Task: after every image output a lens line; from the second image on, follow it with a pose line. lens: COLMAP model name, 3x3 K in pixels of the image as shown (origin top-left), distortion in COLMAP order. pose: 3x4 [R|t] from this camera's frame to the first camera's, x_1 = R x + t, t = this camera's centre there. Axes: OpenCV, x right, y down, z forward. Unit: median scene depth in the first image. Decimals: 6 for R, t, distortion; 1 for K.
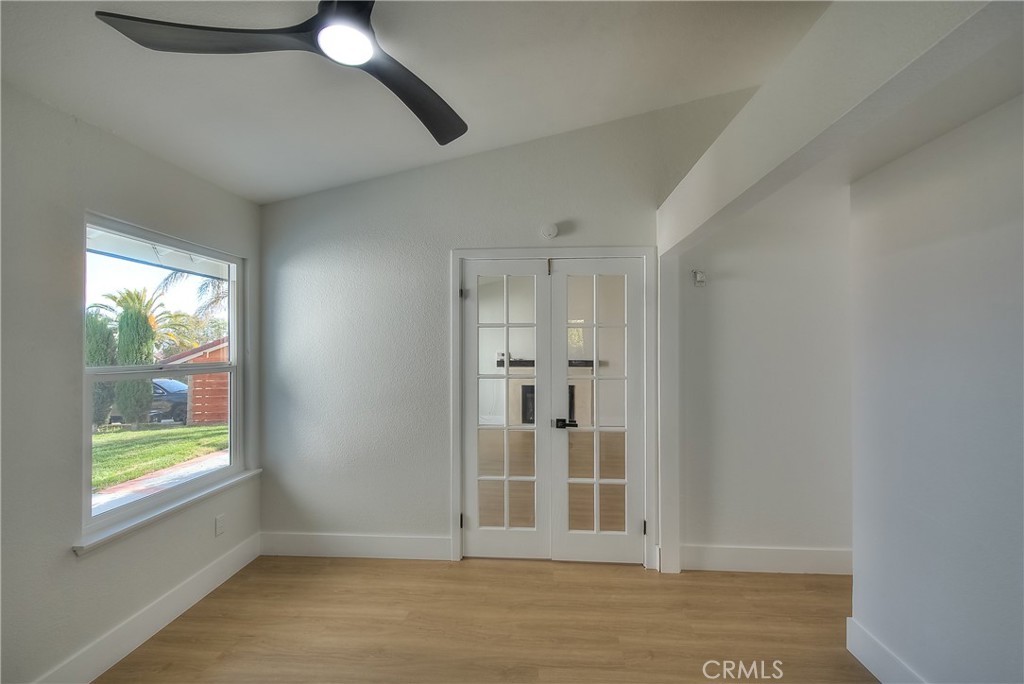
lens RADIAL K [[417.0, 0, 517.0], [0, 417.0, 343.7], [0, 0, 1]] dist [0.000508, -0.002249]
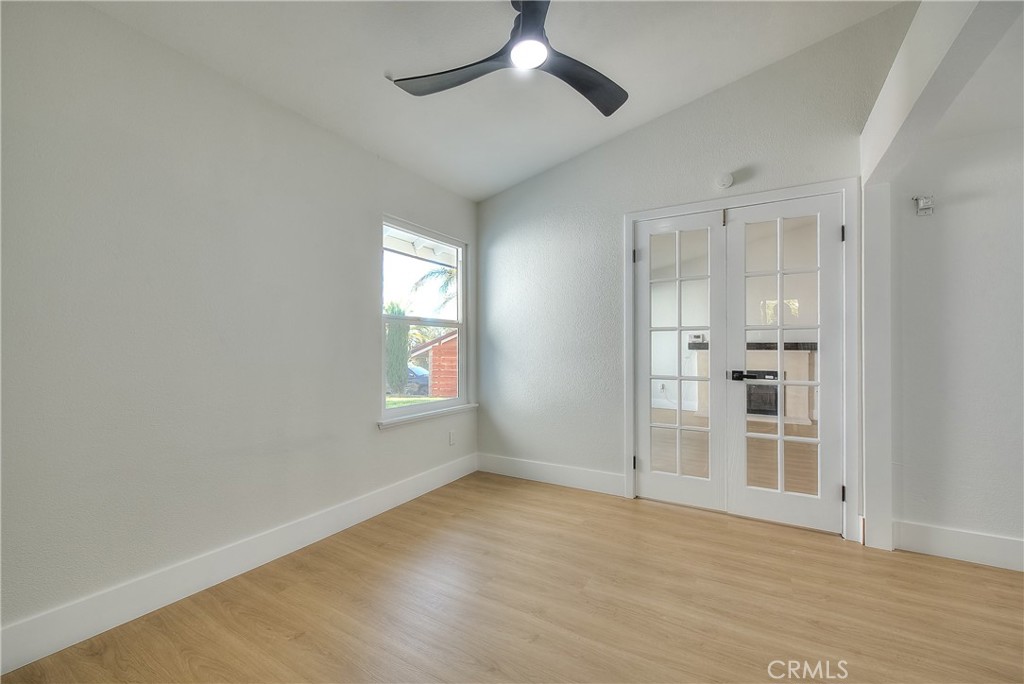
lens RADIAL K [[417.0, 0, 505.9], [0, 417.0, 344.2], [0, 0, 1]] dist [0.000508, -0.002249]
pose [[0.885230, 0.001021, -0.465152, 0.079765], [0.001616, 0.999985, 0.005270, 0.112552], [0.465150, -0.005417, 0.885215, -0.127998]]
